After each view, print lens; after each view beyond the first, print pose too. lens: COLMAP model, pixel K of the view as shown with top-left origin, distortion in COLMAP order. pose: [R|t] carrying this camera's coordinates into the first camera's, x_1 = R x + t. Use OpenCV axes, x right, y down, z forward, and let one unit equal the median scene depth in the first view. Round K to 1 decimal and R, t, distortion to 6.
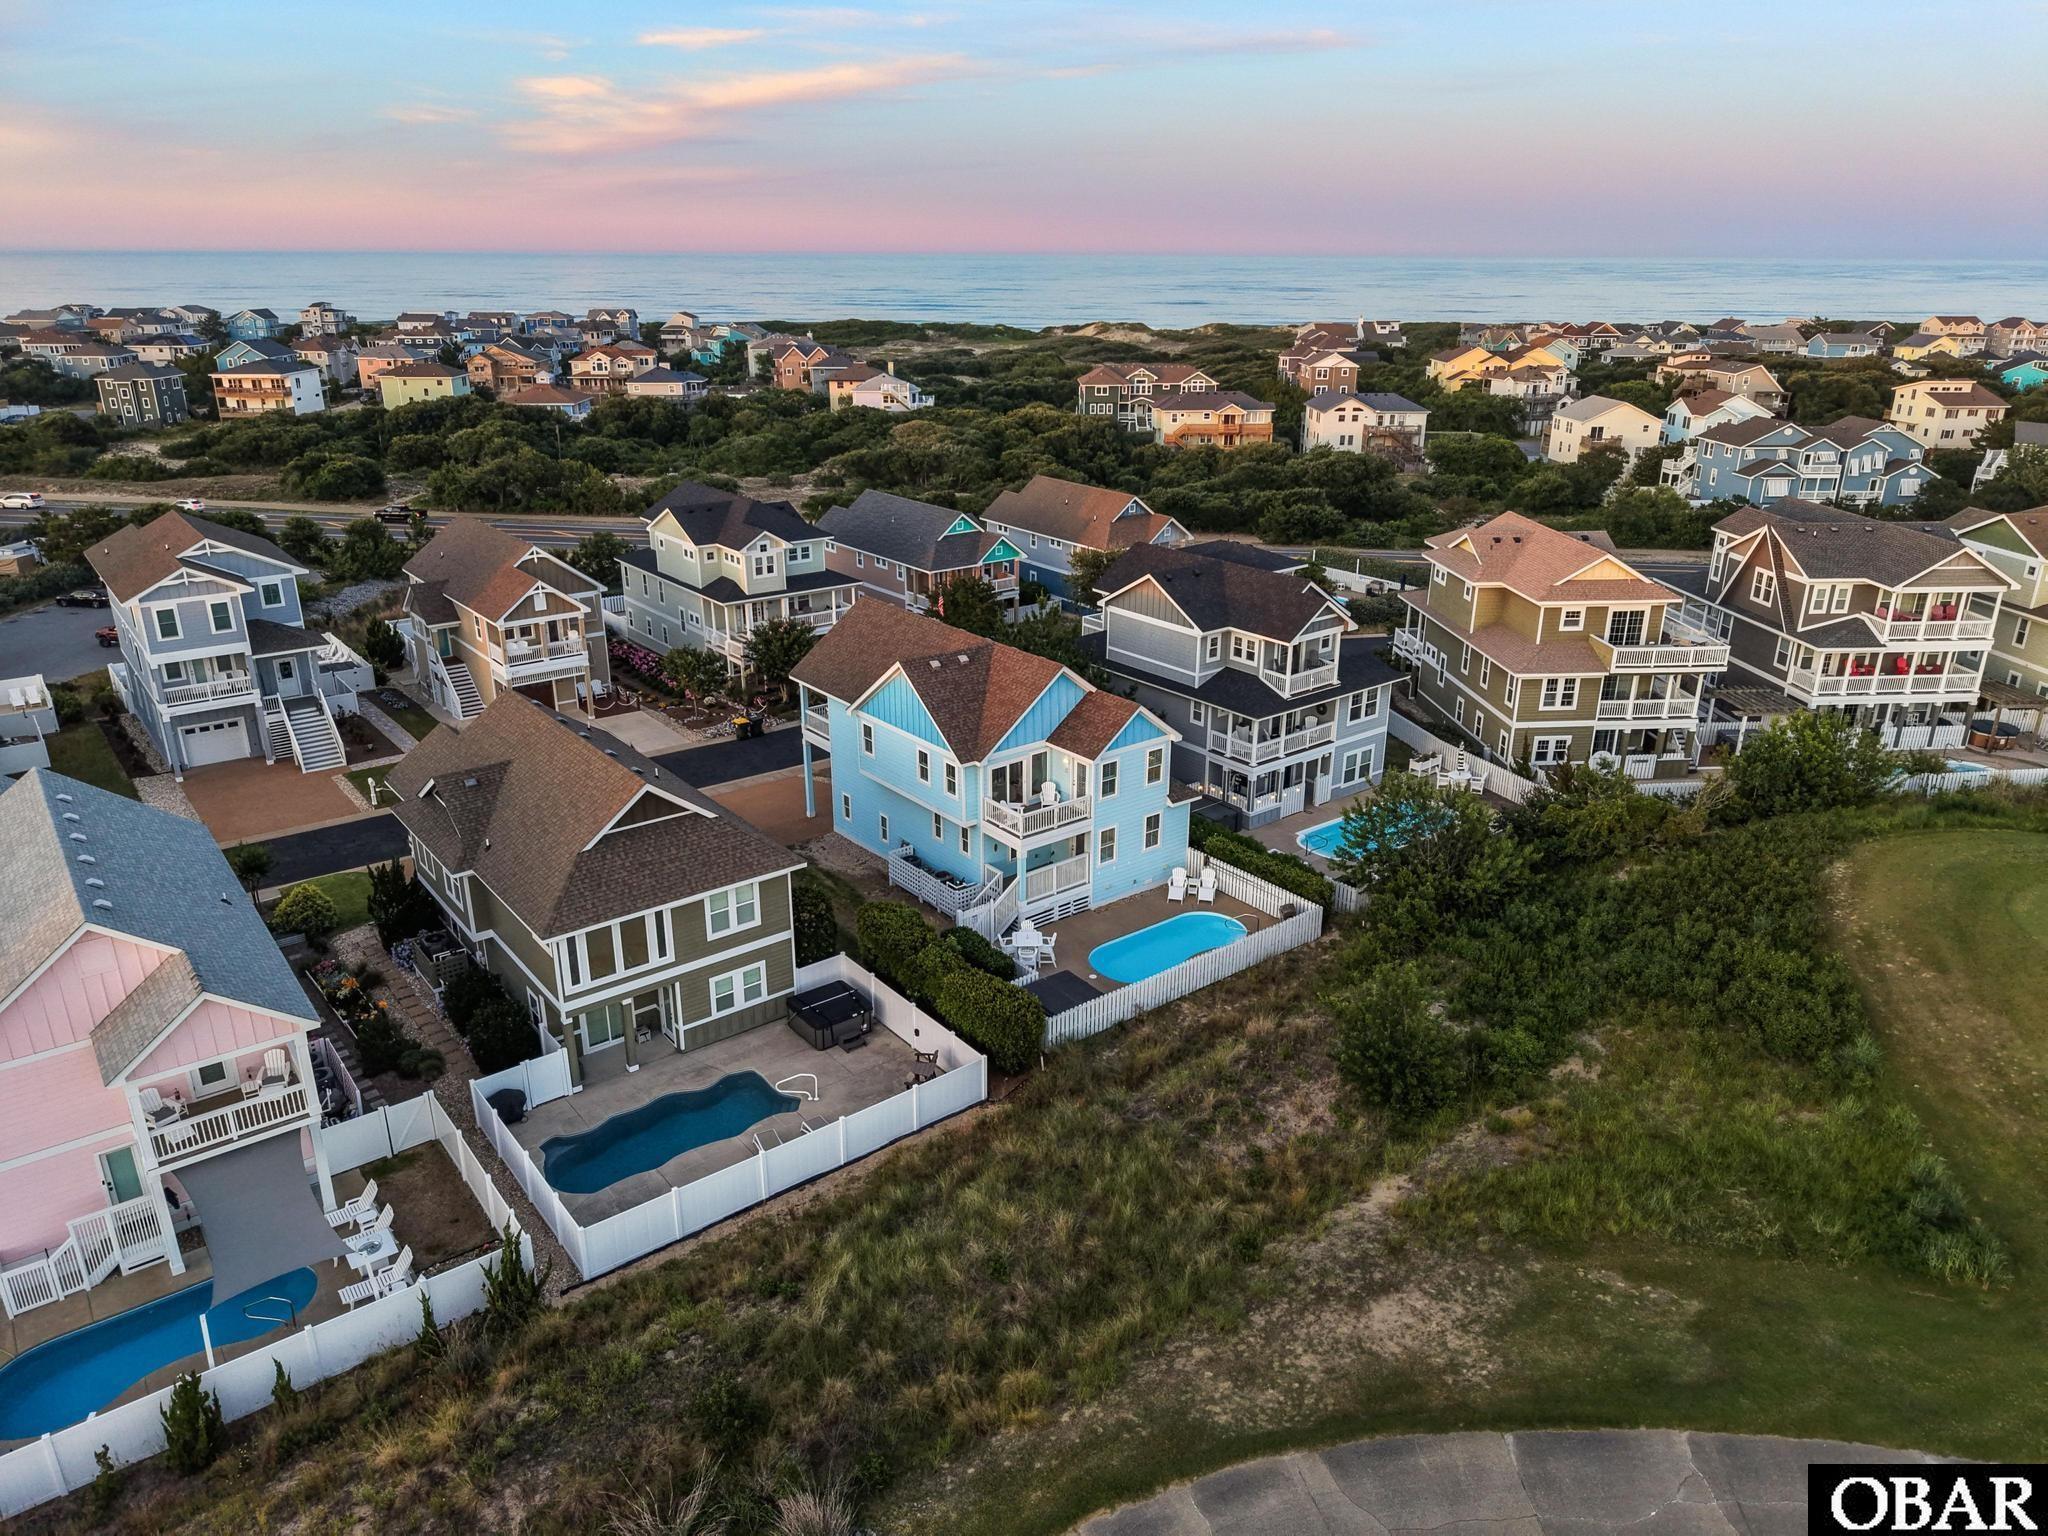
lens RADIAL K [[1364.9, 0, 1026.2], [0, 1364.9, 769.4], [0, 0, 1]] dist [0.116057, -0.200830]
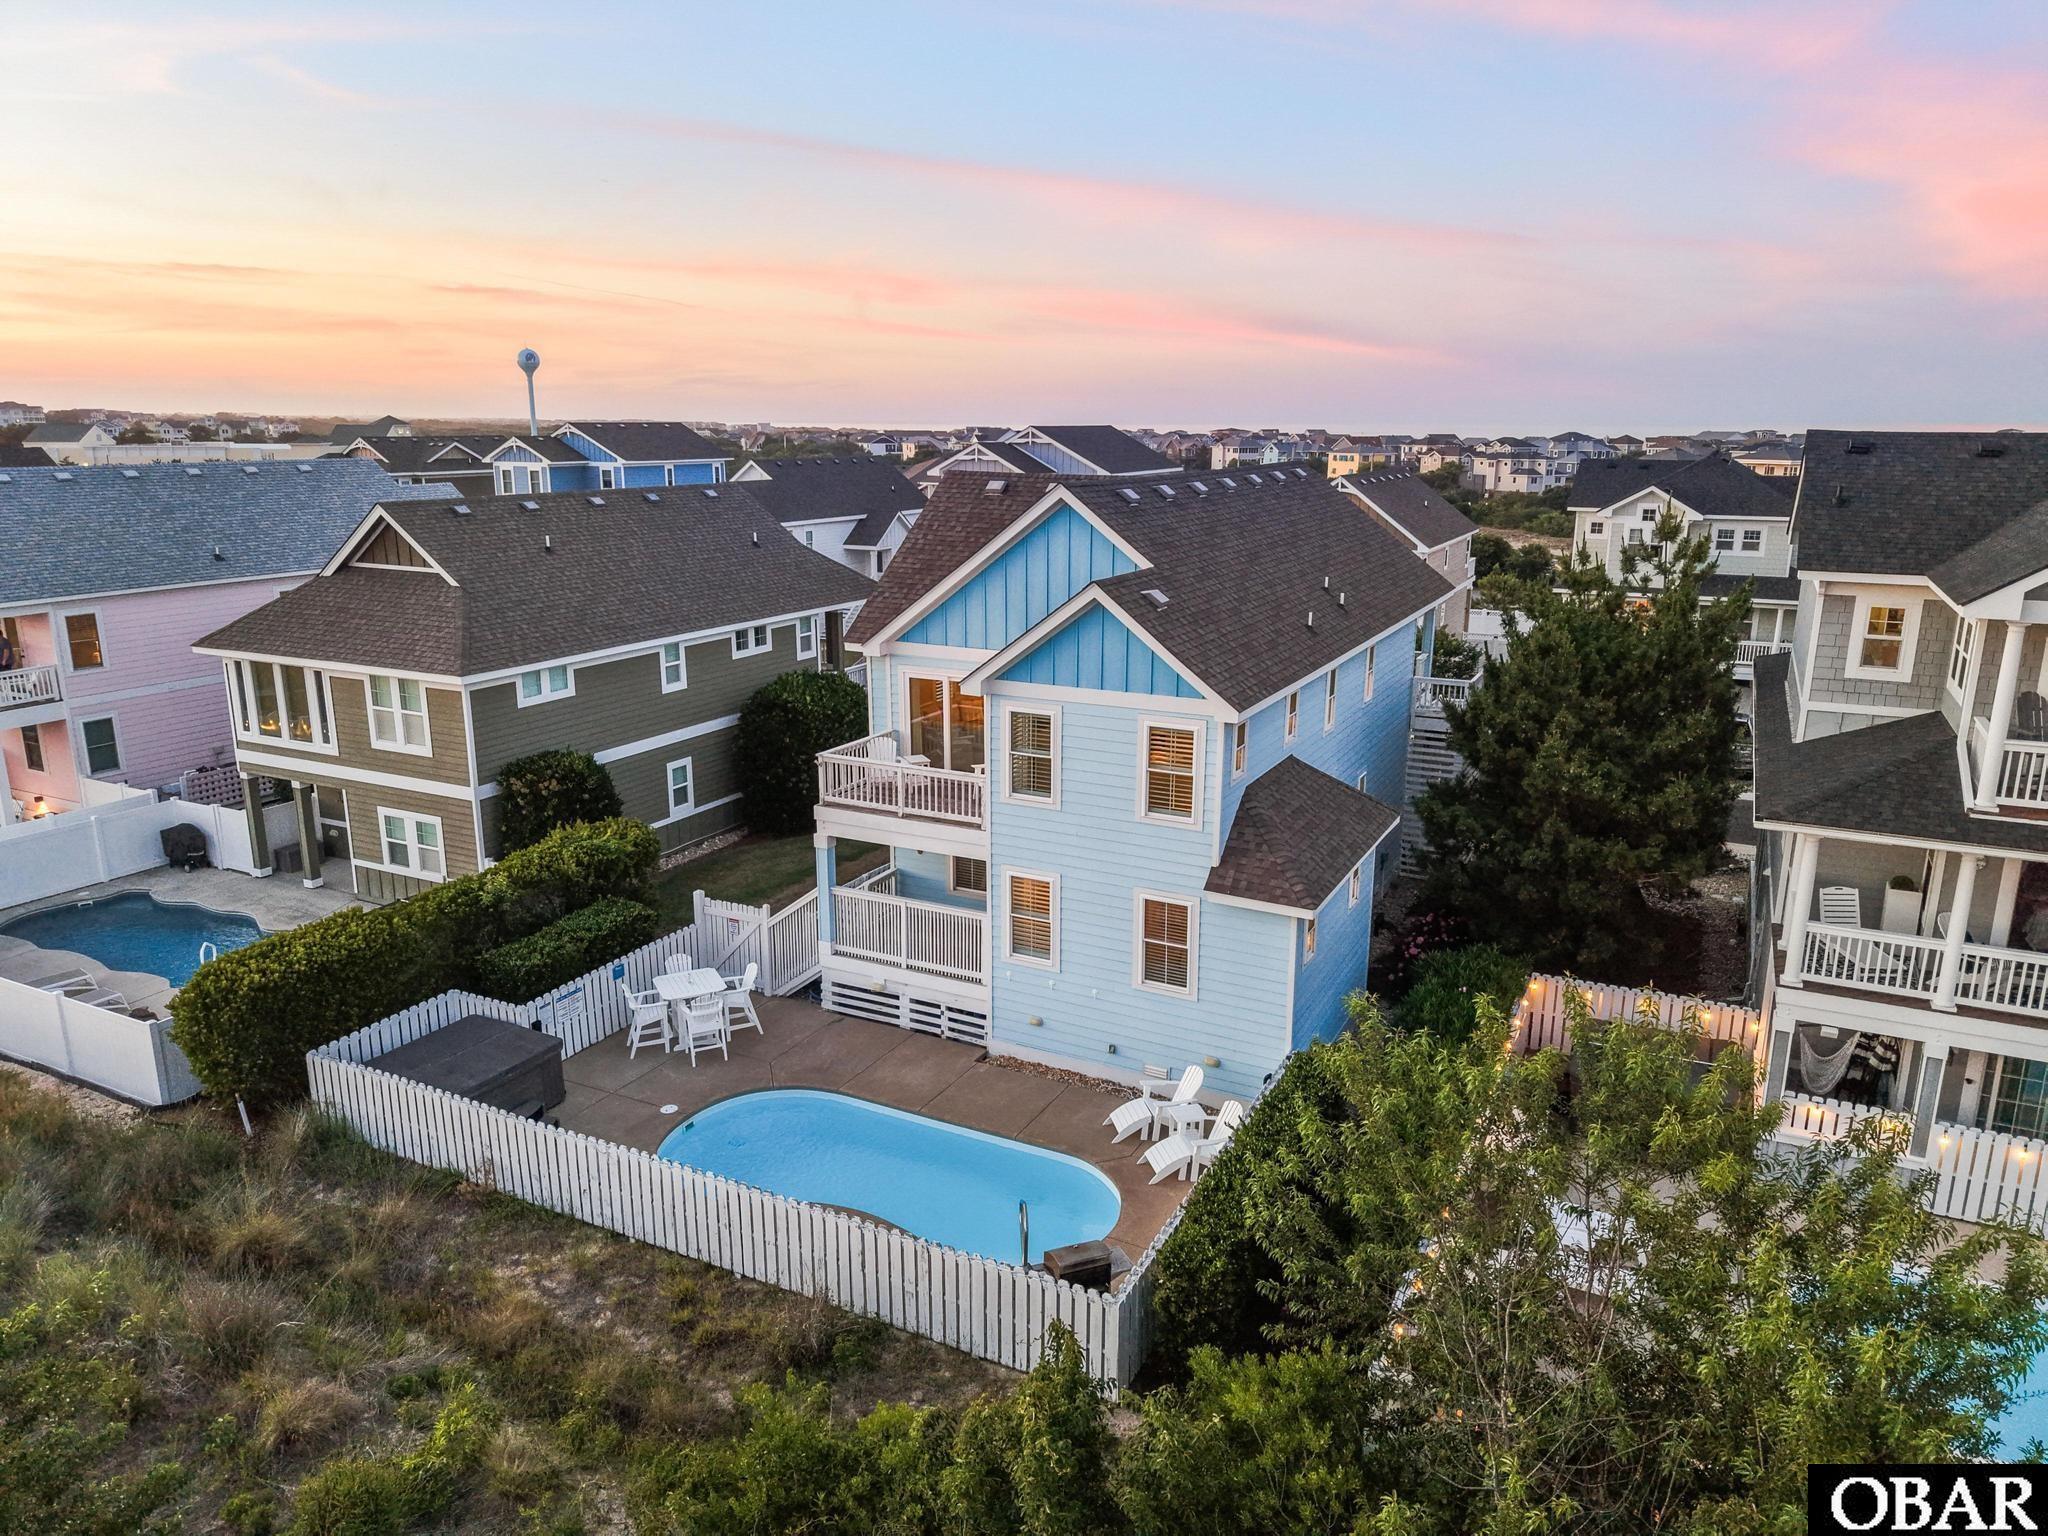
lens RADIAL K [[1370.8, 0, 1024.0], [0, 1370.8, 768.0], [0, 0, 1]] dist [0.030343, -0.033661]
pose [[0.416524, 0.220150, -0.882067, 0.404347], [-0.321792, 0.943127, 0.083435, -0.021642], [0.850269, 0.249090, 0.463678, 0.759996]]
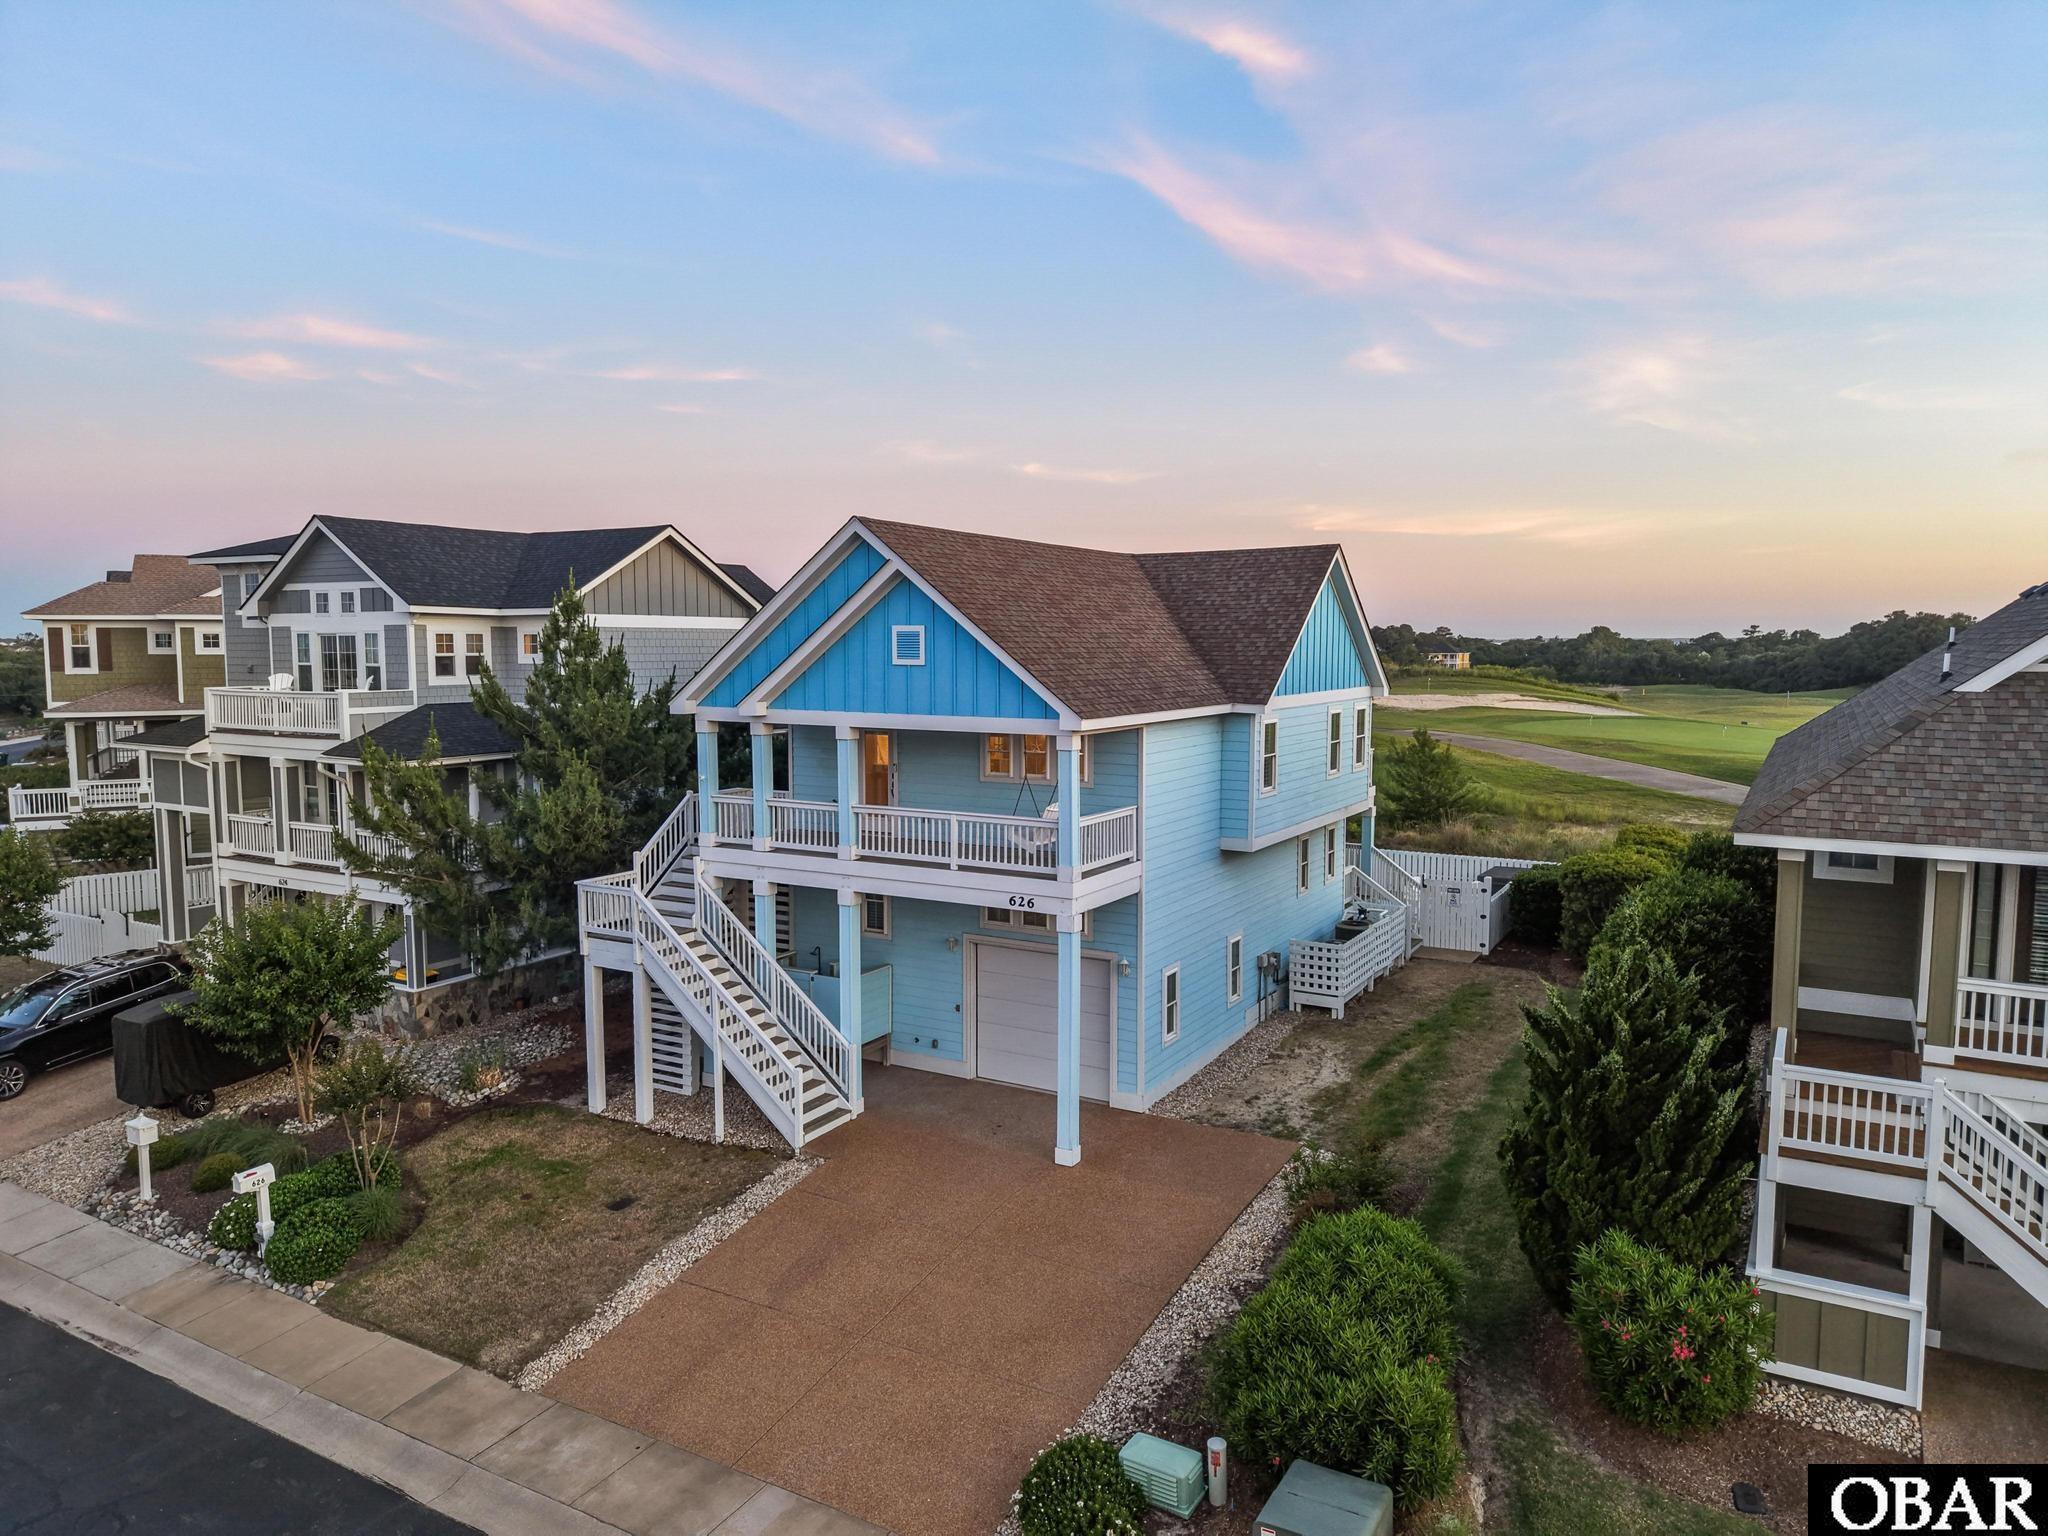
lens RADIAL K [[1370.8, 0, 1024.0], [0, 1370.8, 768.0], [0, 0, 1]] dist [0.030343, -0.033661]
pose [[-0.366974, -0.091351, 0.925735, -0.413145], [0.326268, 0.919307, 0.220054, -0.105455], [-0.871137, 0.382791, -0.307556, 1.120652]]
